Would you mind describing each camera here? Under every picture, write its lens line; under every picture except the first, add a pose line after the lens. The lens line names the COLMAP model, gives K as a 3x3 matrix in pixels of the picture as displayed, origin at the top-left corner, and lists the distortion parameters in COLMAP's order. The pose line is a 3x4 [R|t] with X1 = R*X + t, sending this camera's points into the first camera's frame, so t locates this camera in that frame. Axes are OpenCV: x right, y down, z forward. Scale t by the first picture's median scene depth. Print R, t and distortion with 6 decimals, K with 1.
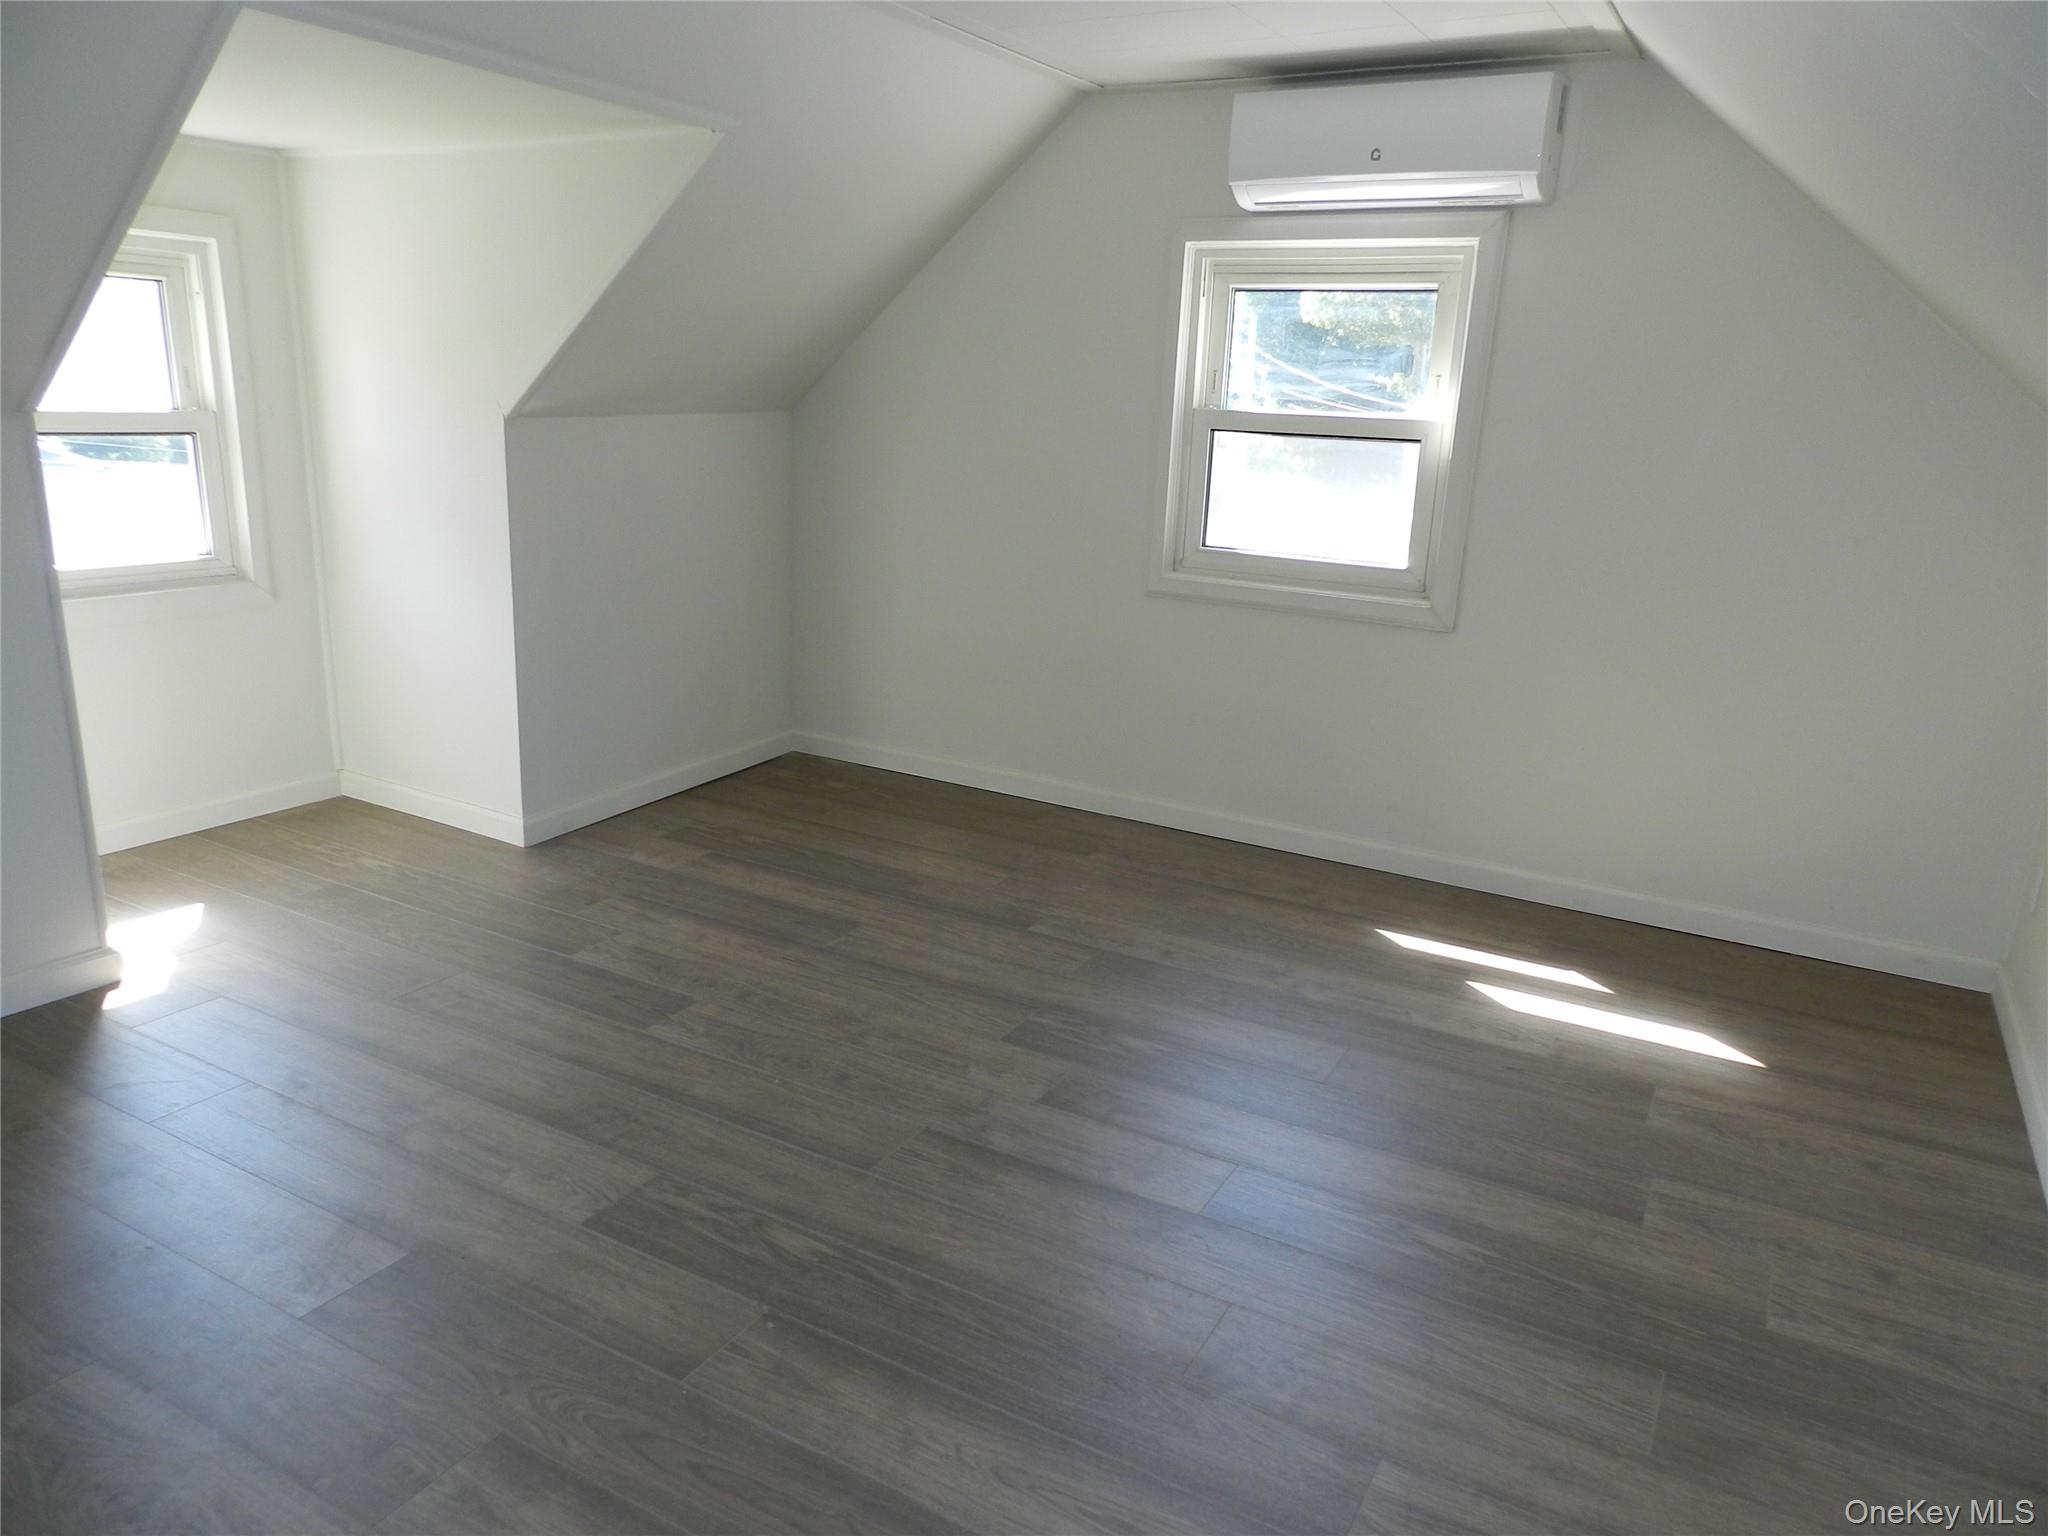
lens RADIAL K [[1377.3, 0, 1017.7], [0, 1377.3, 769.9], [0, 0, 1]] dist [0.016208, -0.005733]
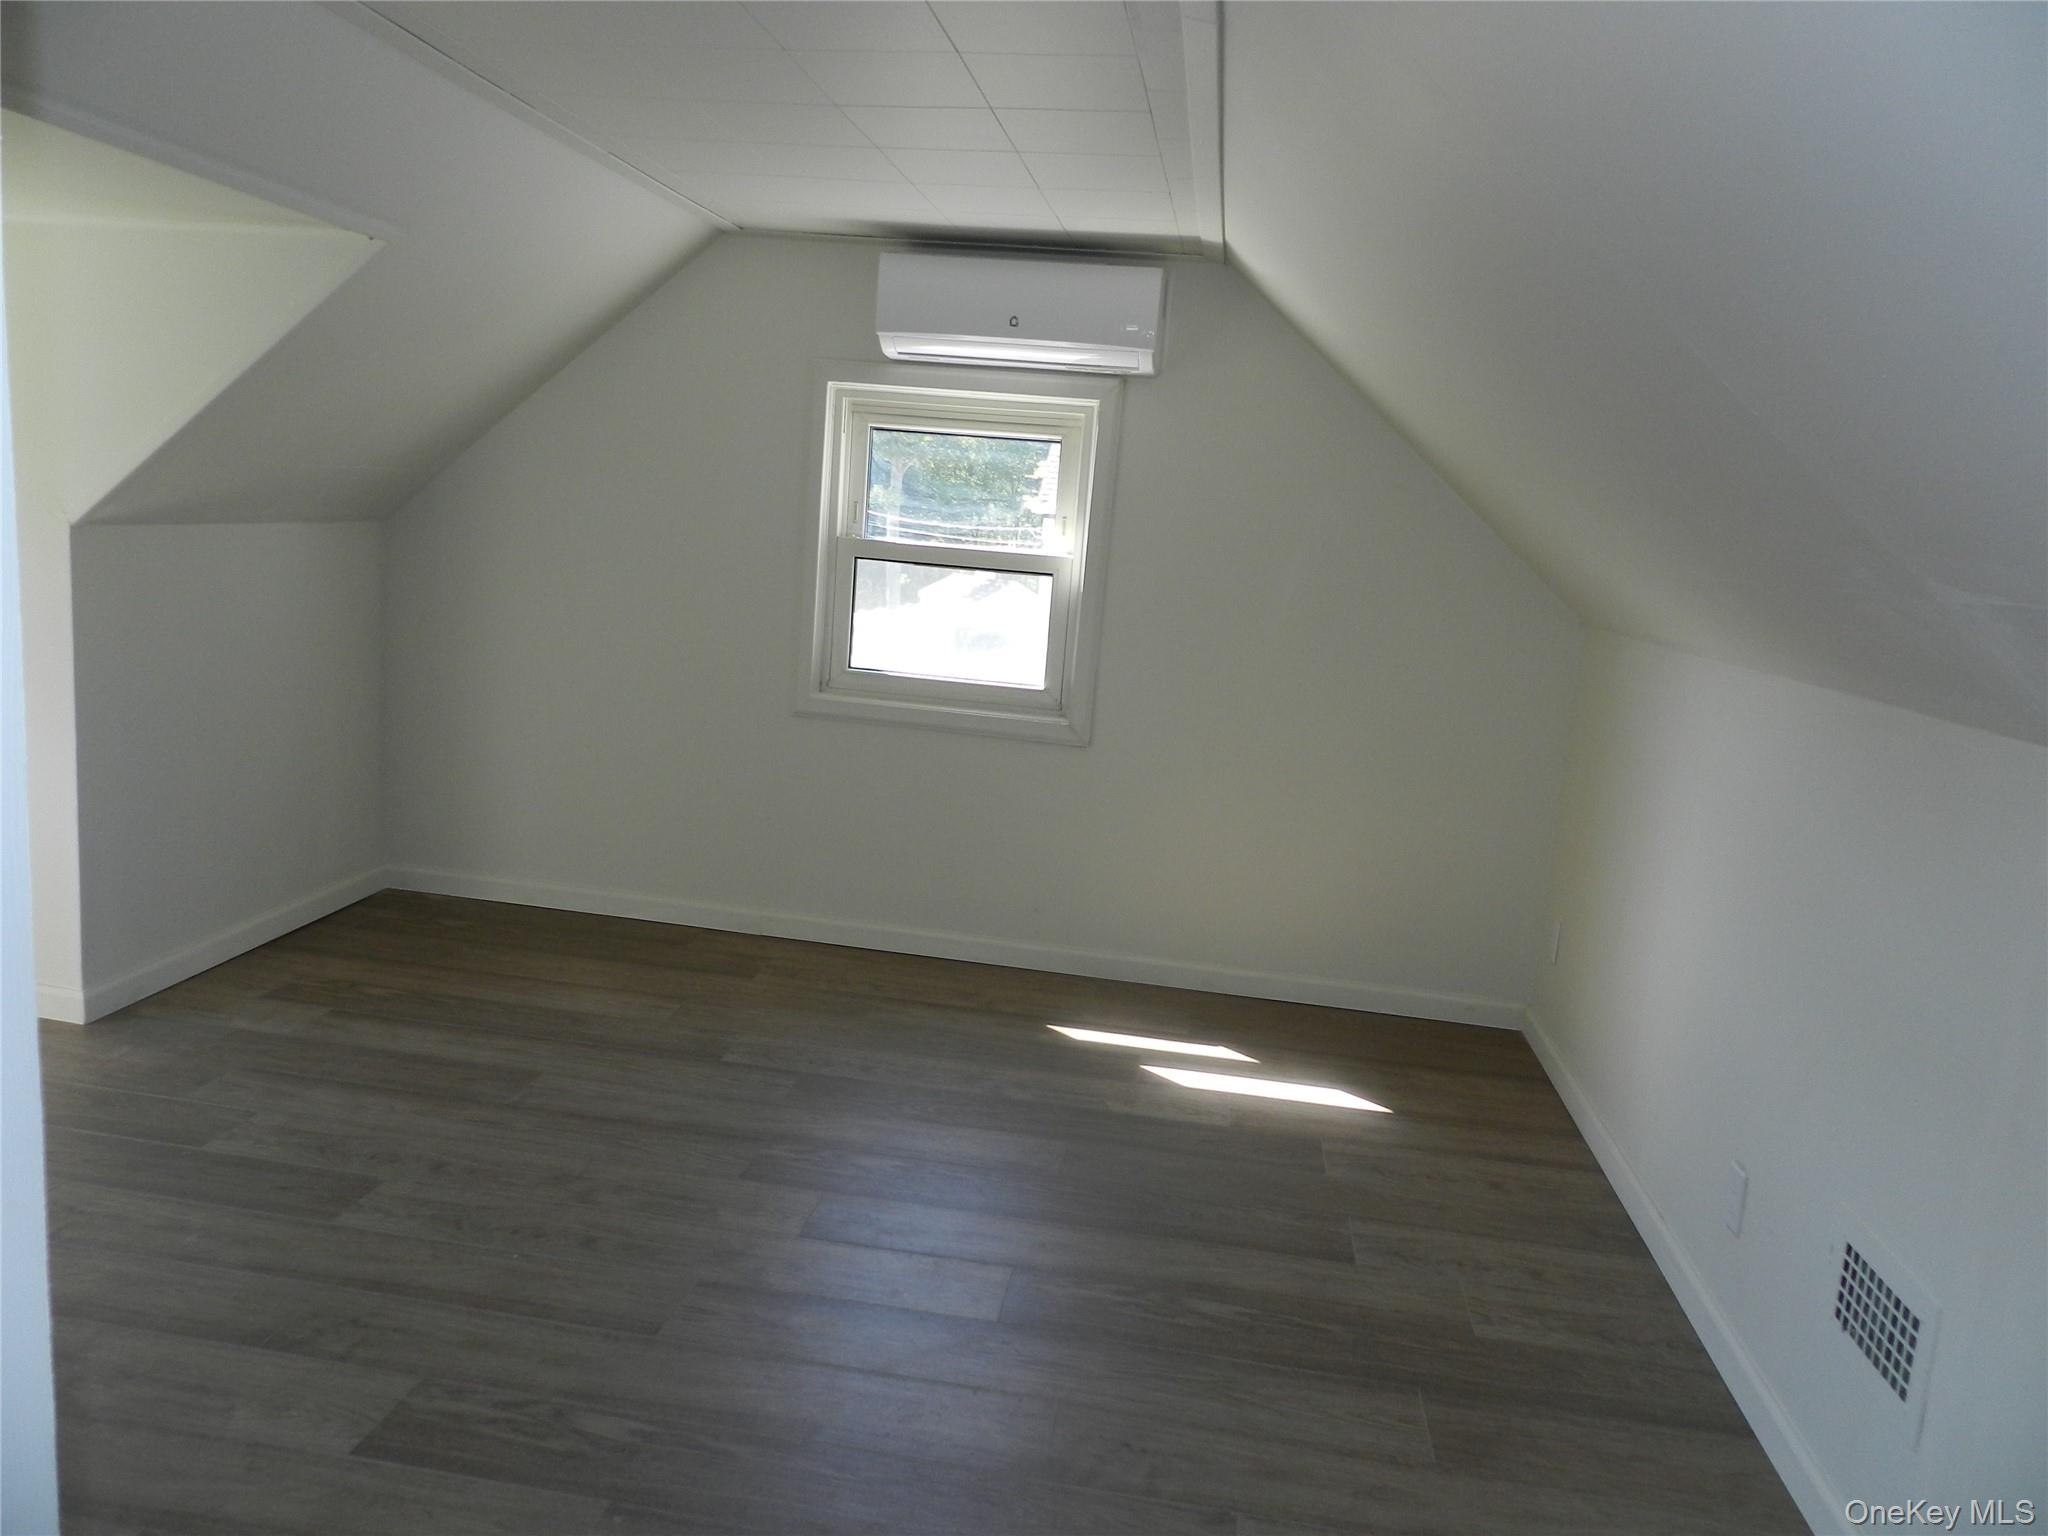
lens RADIAL K [[1377.3, 0, 1017.7], [0, 1377.3, 769.9], [0, 0, 1]] dist [0.016208, -0.005733]
pose [[0.934121, -0.029401, 0.355744, -0.144548], [0.054925, 0.996572, -0.061860, -0.018264], [-0.352705, 0.077324, 0.932534, -0.005166]]
